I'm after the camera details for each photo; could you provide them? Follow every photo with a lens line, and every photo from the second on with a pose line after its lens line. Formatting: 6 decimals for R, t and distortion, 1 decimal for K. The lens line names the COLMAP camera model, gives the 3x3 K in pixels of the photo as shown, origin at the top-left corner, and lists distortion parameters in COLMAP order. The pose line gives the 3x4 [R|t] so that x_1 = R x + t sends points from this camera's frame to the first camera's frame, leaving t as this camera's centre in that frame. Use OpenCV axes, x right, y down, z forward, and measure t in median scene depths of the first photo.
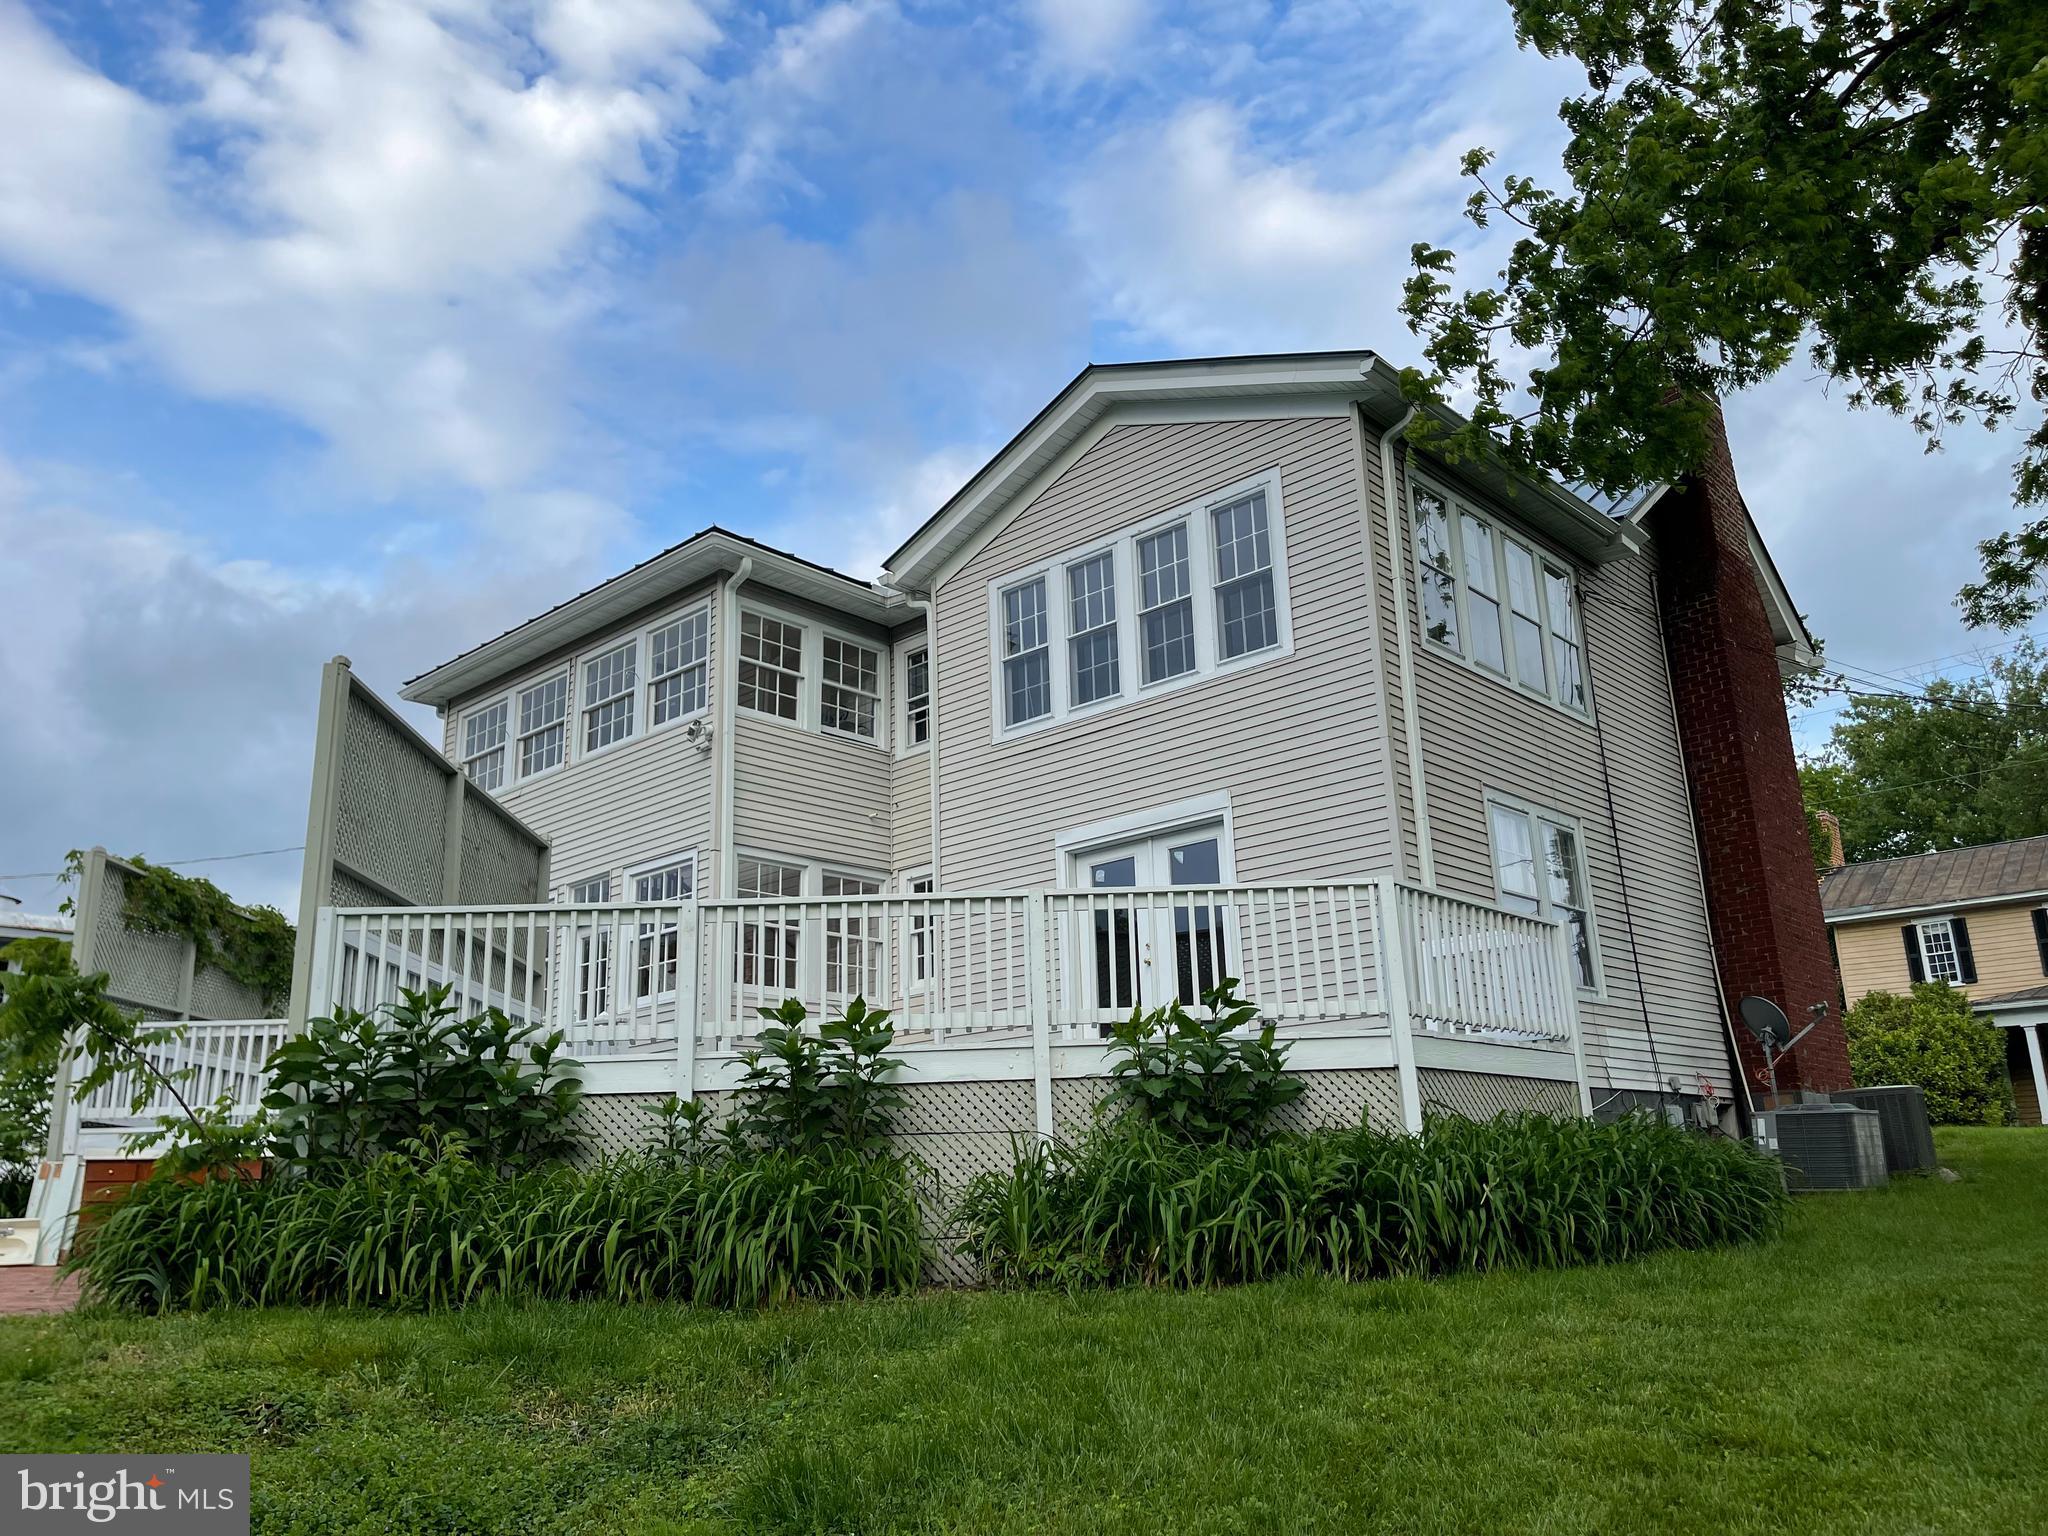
lens RADIAL K [[1562.4, 0, 1042.2], [0, 1562.4, 764.2], [0, 0, 1]] dist [0.072121, -0.085697]
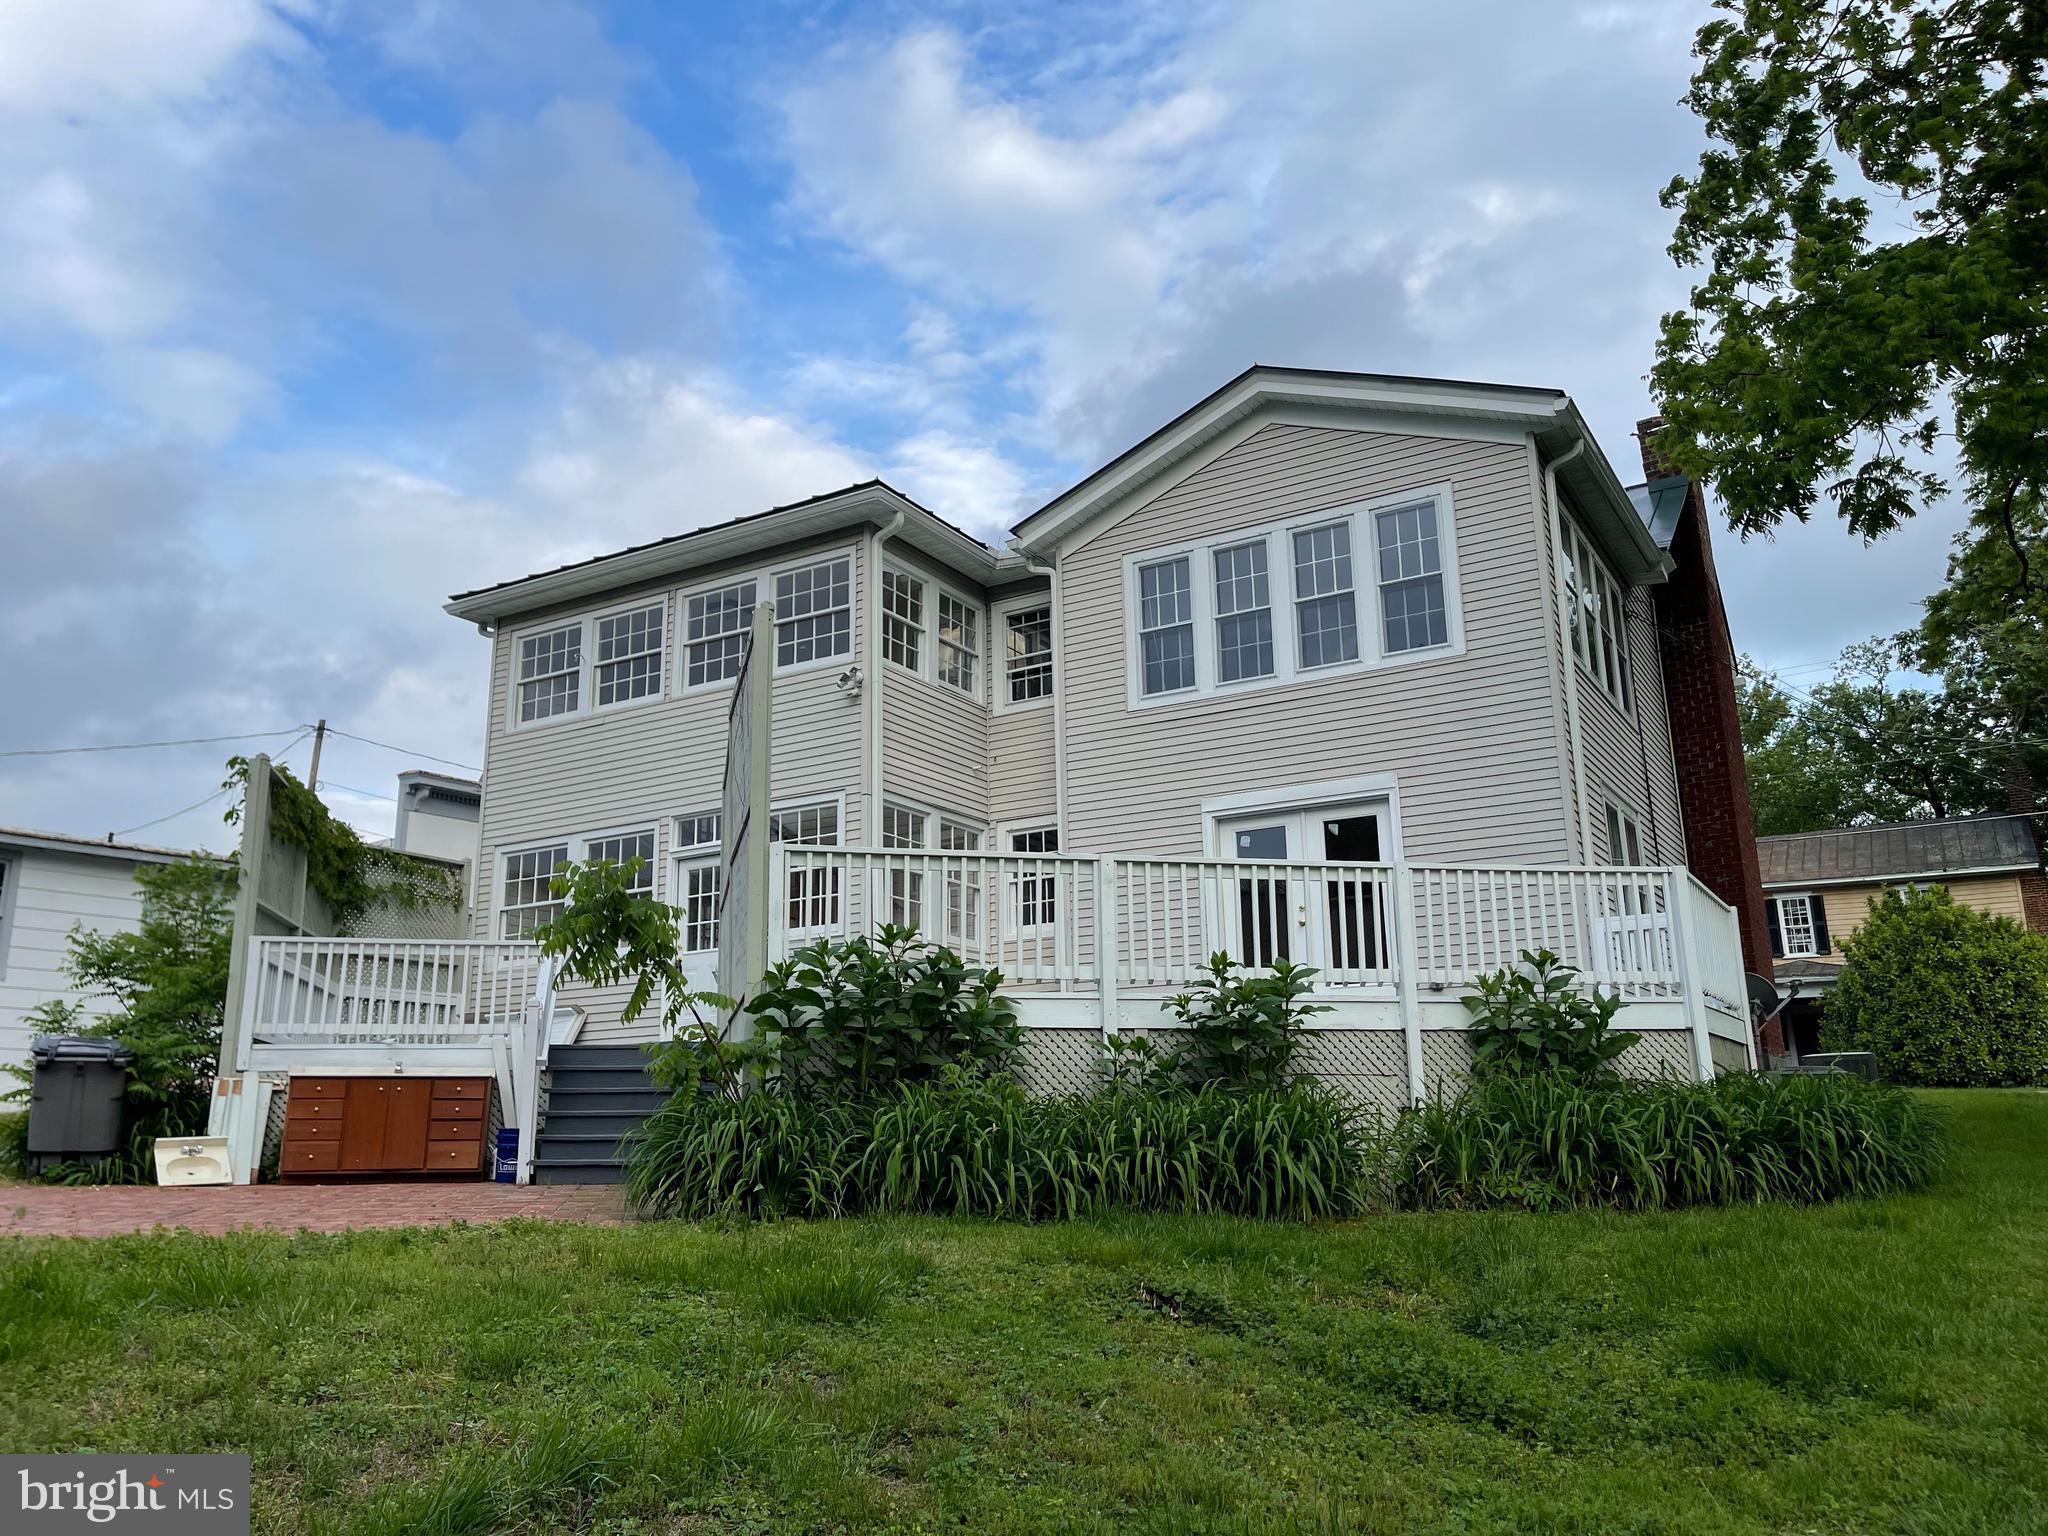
lens RADIAL K [[1562.4, 0, 1041.9], [0, 1562.4, 752.6], [0, 0, 1]] dist [0.072121, -0.085697]
pose [[0.978283, 0.064706, 0.196913, -0.320109], [-0.070164, 0.997317, 0.020863, -0.002390], [-0.195035, -0.034226, 0.980199, -0.035539]]
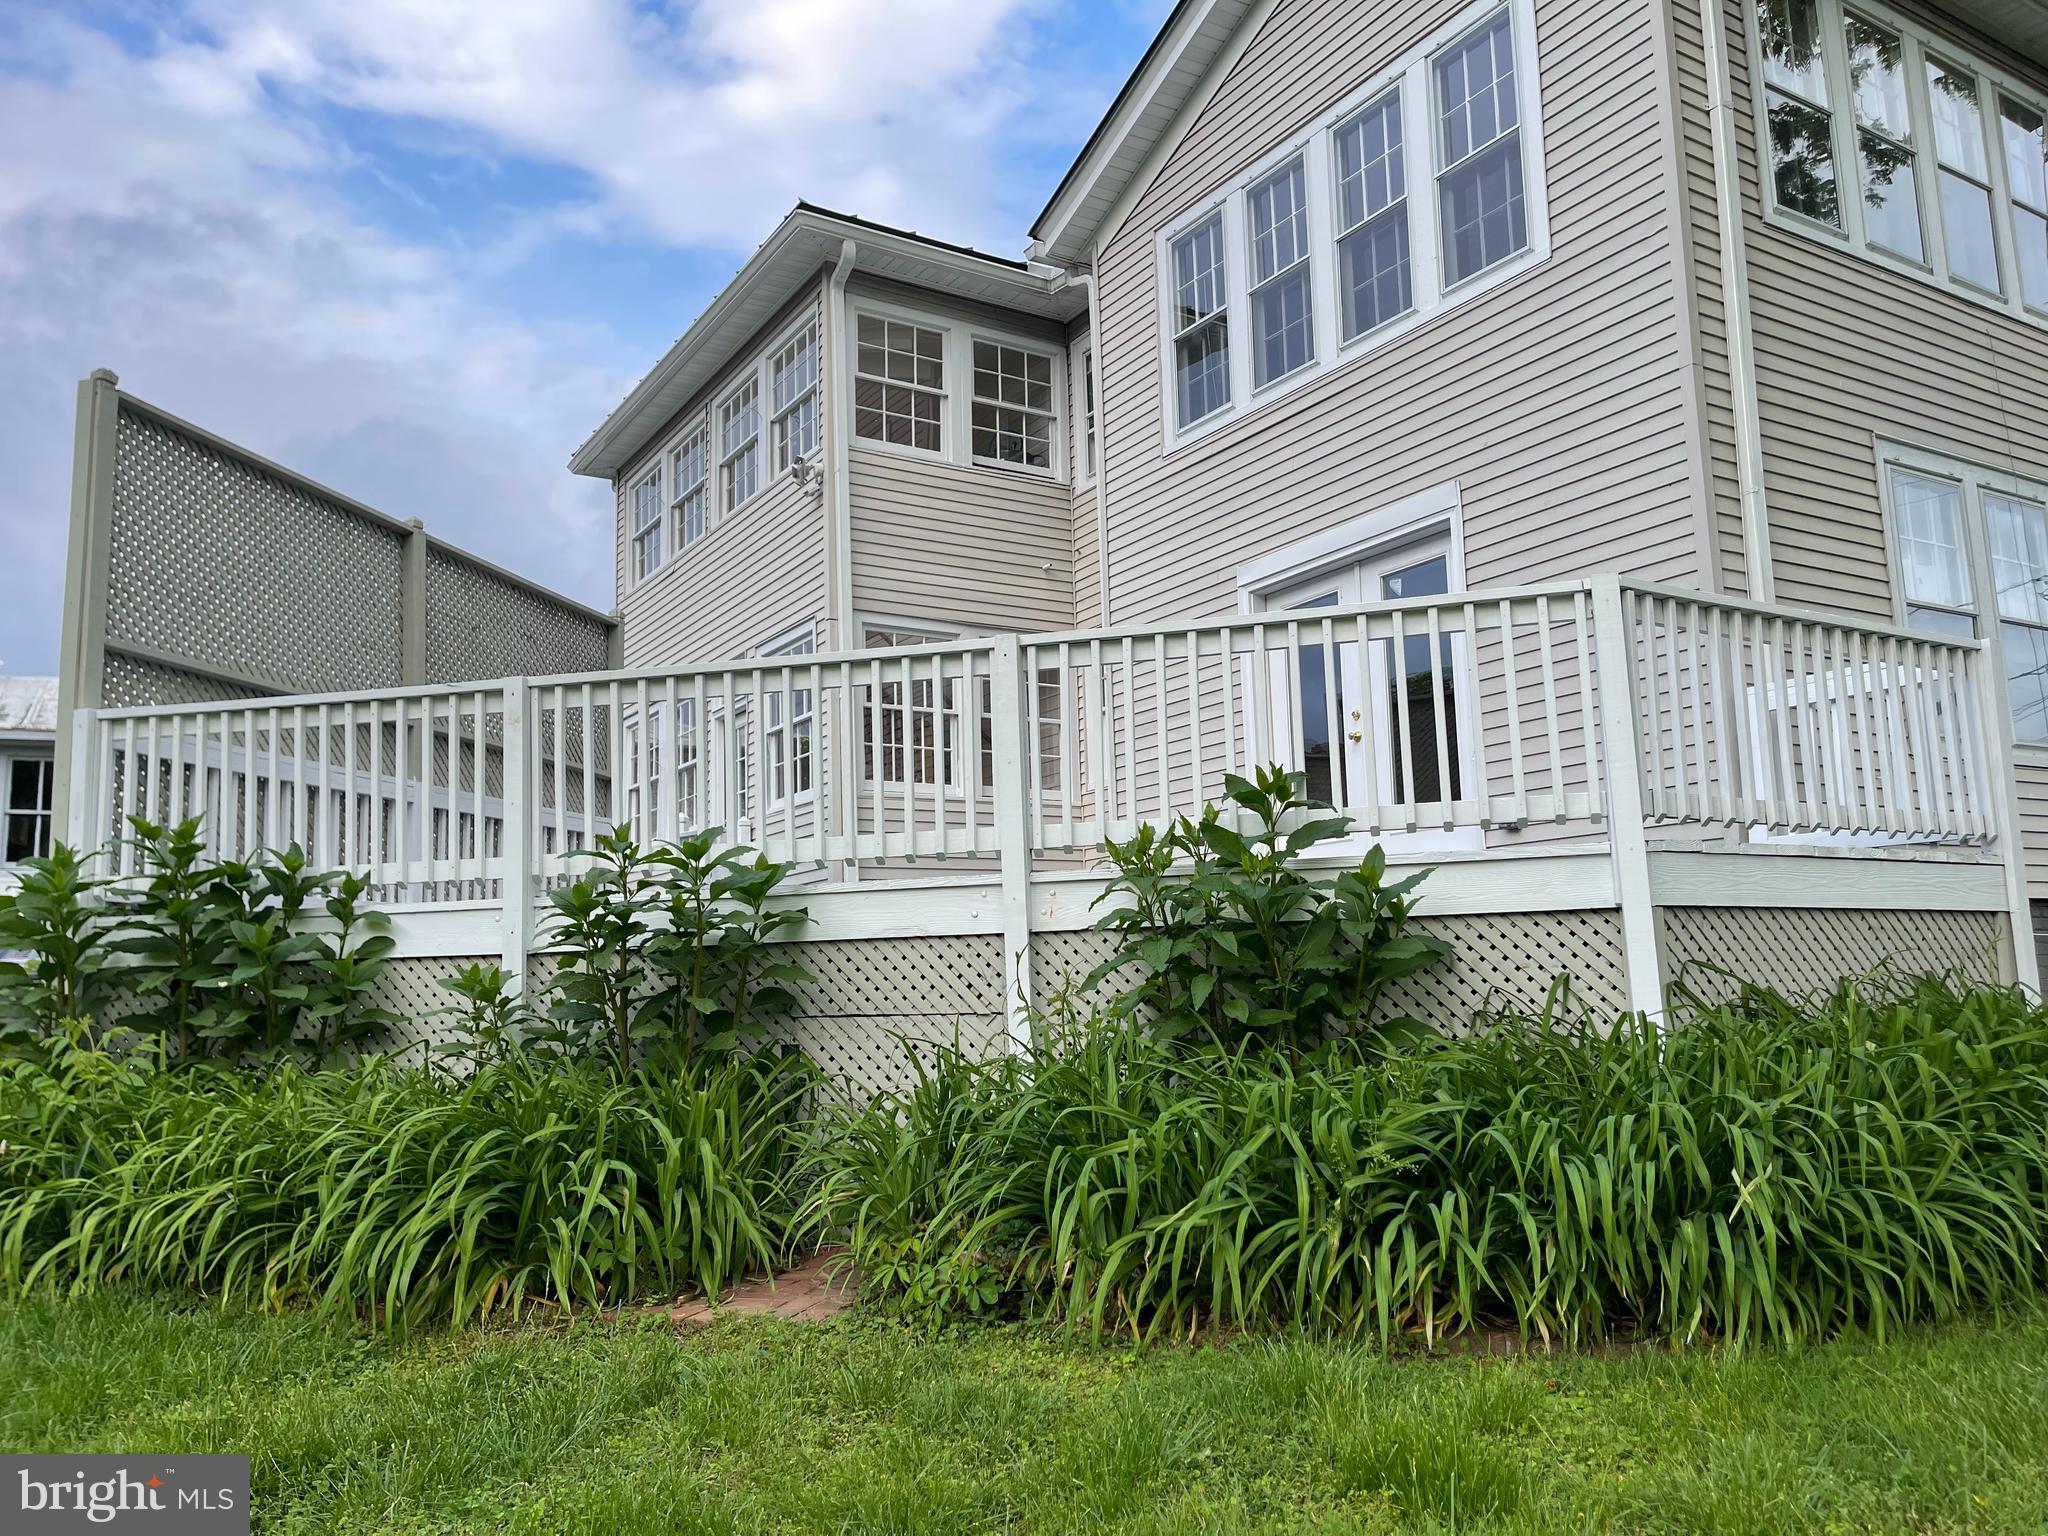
lens RADIAL K [[1562.4, 0, 1037.2], [0, 1562.4, 769.9], [0, 0, 1]] dist [0.072121, -0.085697]
pose [[0.962206, -0.033248, -0.270285, 0.115711], [0.071748, 0.988402, 0.133838, 0.033474], [0.262700, -0.148173, 0.953432, 0.264654]]
